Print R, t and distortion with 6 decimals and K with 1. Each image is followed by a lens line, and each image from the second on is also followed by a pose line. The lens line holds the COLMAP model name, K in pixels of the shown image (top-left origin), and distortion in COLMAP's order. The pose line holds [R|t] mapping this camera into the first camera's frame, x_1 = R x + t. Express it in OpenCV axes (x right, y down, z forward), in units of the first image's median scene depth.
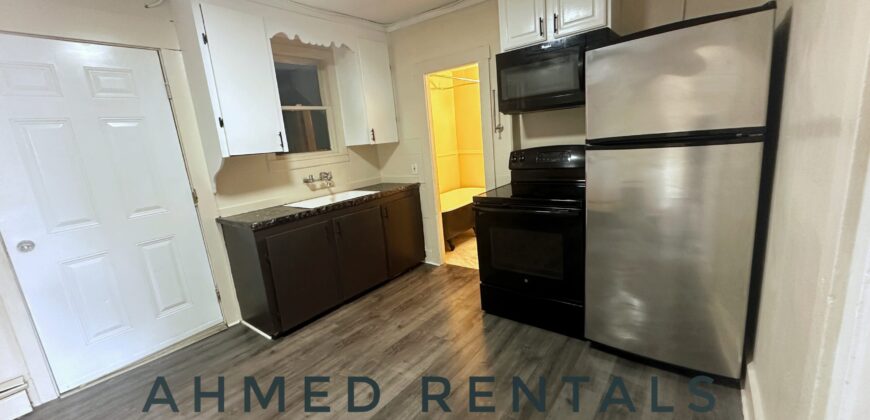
lens RADIAL K [[346.0, 0, 433.6], [0, 346.0, 210.8], [0, 0, 1]] dist [-0.003822, 0.000018]
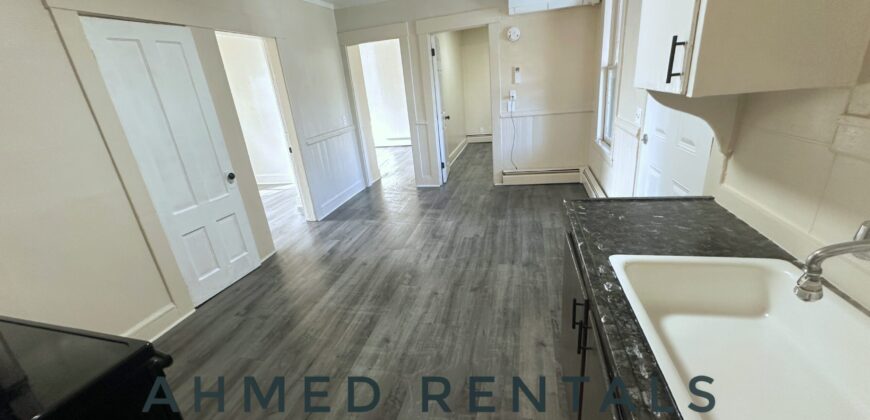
lens RADIAL K [[346.0, 0, 433.6], [0, 346.0, 210.8], [0, 0, 1]] dist [-0.003822, 0.000018]
pose [[-0.899940, 0.303738, -0.312810, -0.055228], [0.088836, 0.830117, 0.550467, -0.233382], [0.426867, 0.467599, -0.774039, 0.990564]]
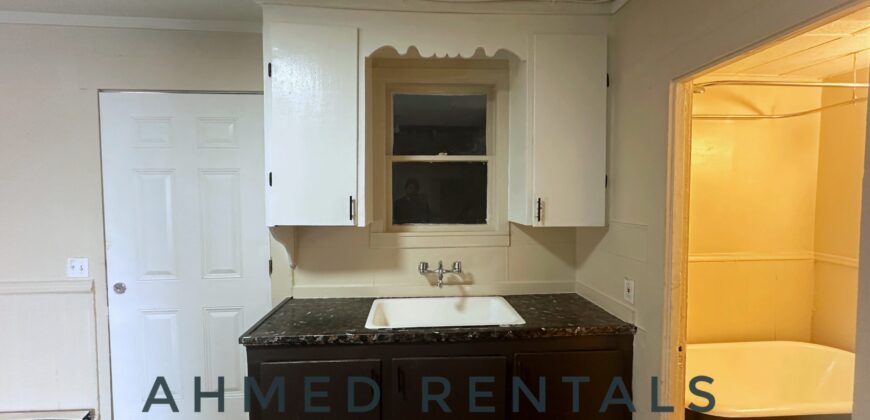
lens RADIAL K [[346.0, 0, 433.6], [0, 346.0, 210.8], [0, 0, 1]] dist [-0.003822, 0.000018]
pose [[0.657514, 0.118270, -0.744102, 0.108942], [-0.211535, 0.976858, -0.031654, -0.170677], [0.723138, 0.178216, 0.667316, 0.550166]]
